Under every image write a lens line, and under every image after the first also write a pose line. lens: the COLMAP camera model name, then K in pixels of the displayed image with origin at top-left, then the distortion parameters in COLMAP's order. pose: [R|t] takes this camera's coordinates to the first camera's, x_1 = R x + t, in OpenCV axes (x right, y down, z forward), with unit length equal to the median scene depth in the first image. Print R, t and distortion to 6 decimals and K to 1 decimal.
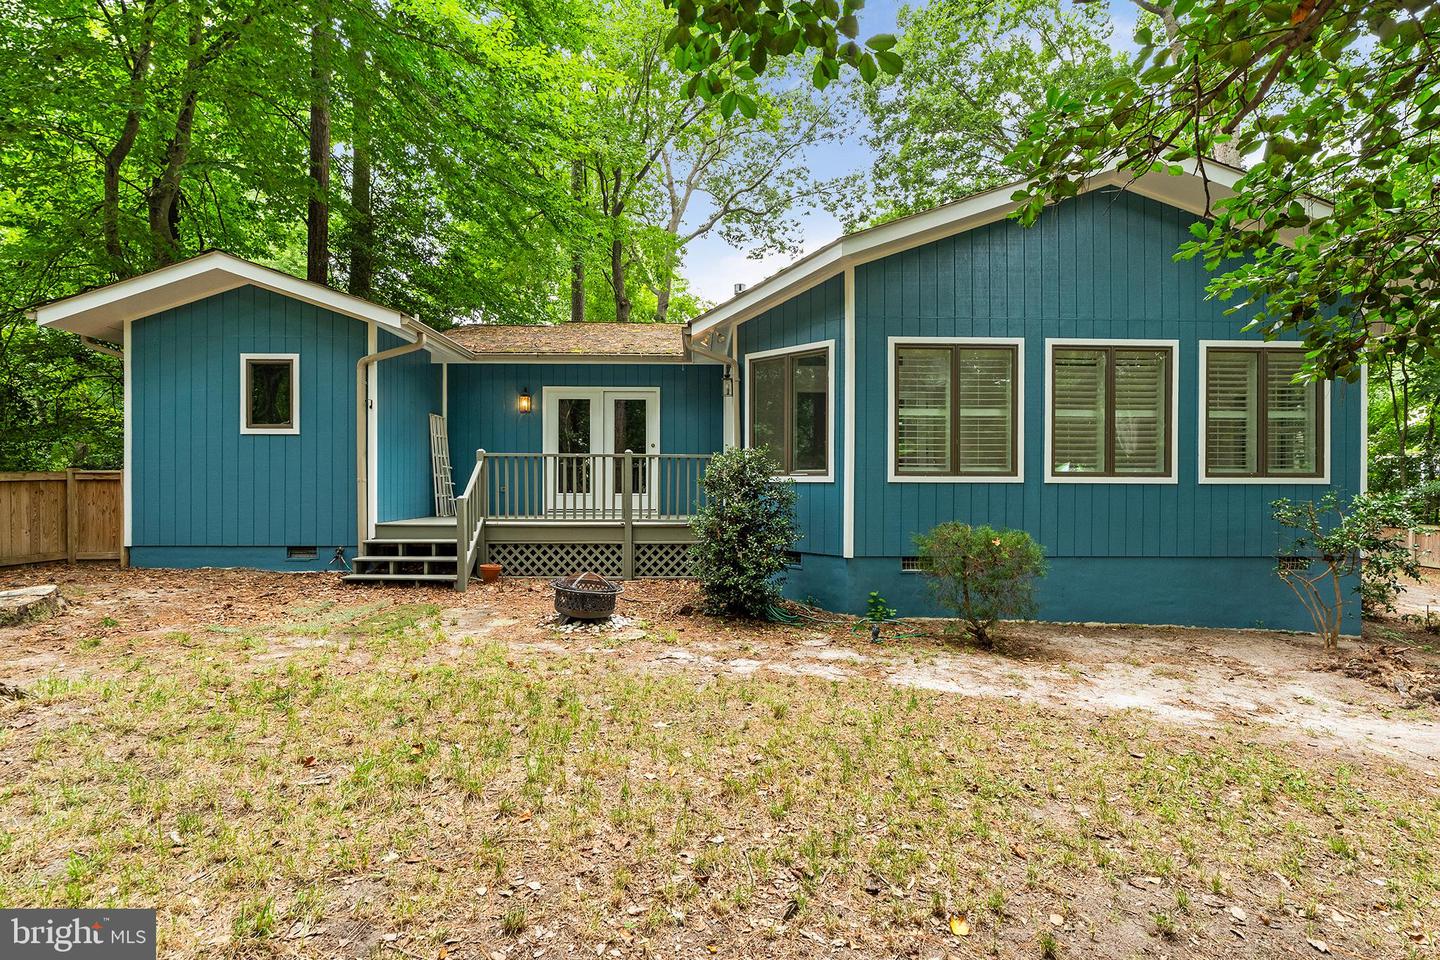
lens RADIAL K [[652.9, 0, 710.2], [0, 652.9, 477.5], [0, 0, 1]] dist [-0.005039, -0.000284]
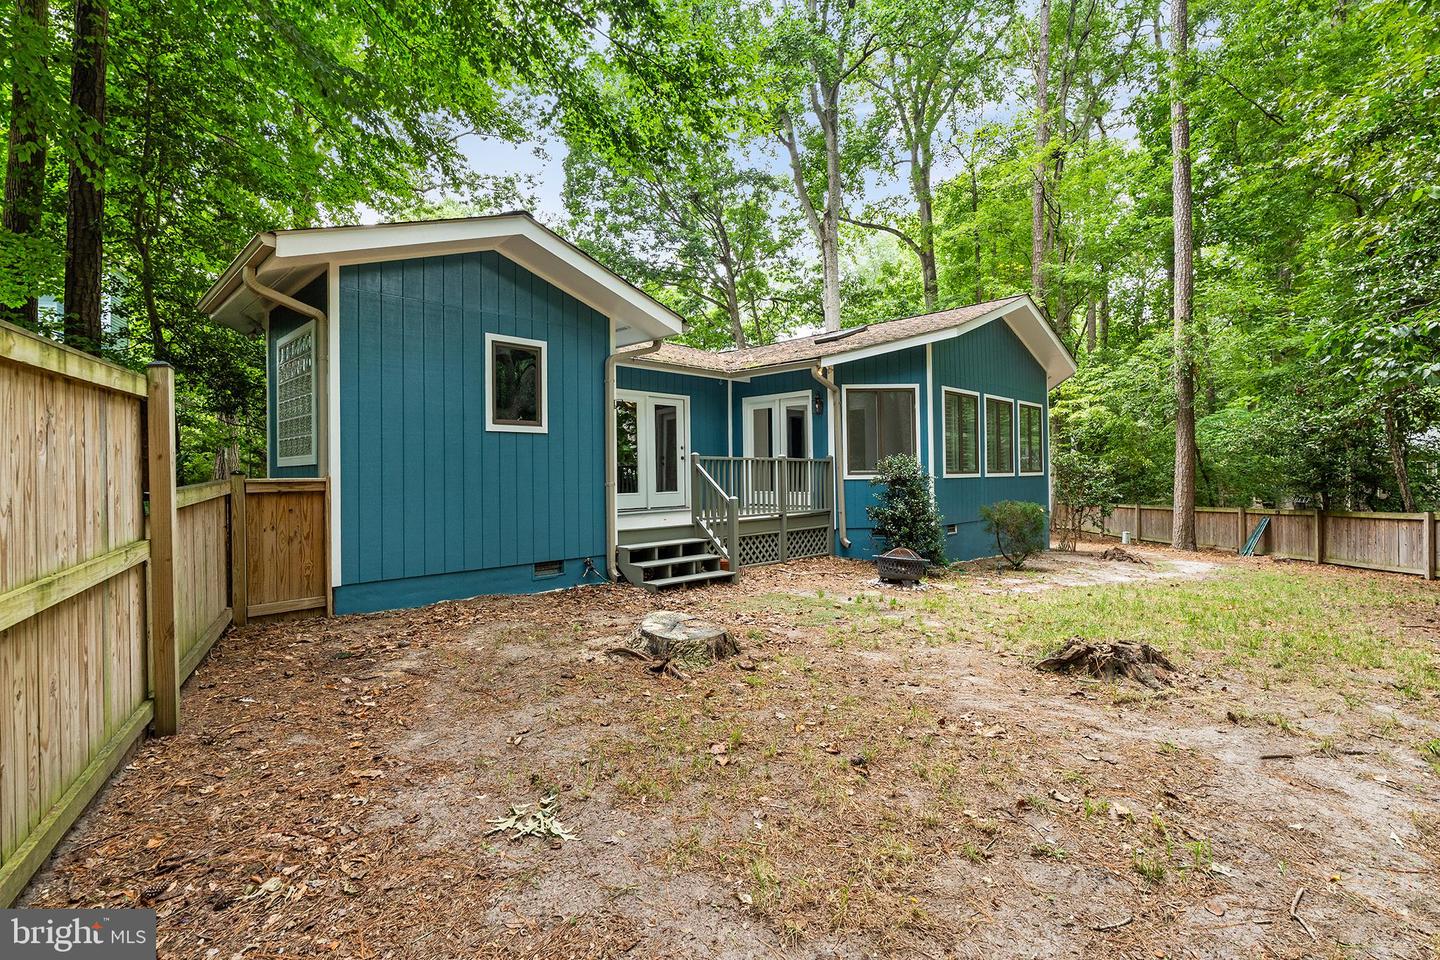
lens RADIAL K [[669.5, 0, 705.0], [0, 669.5, 459.6], [0, 0, 1]] dist [-0.011360, 0.004046]
pose [[0.718084, 0.003350, 0.695948, -1.105165], [0.010929, 0.999811, -0.016090, -0.014541], [-0.695870, 0.019160, 0.717912, 0.208705]]
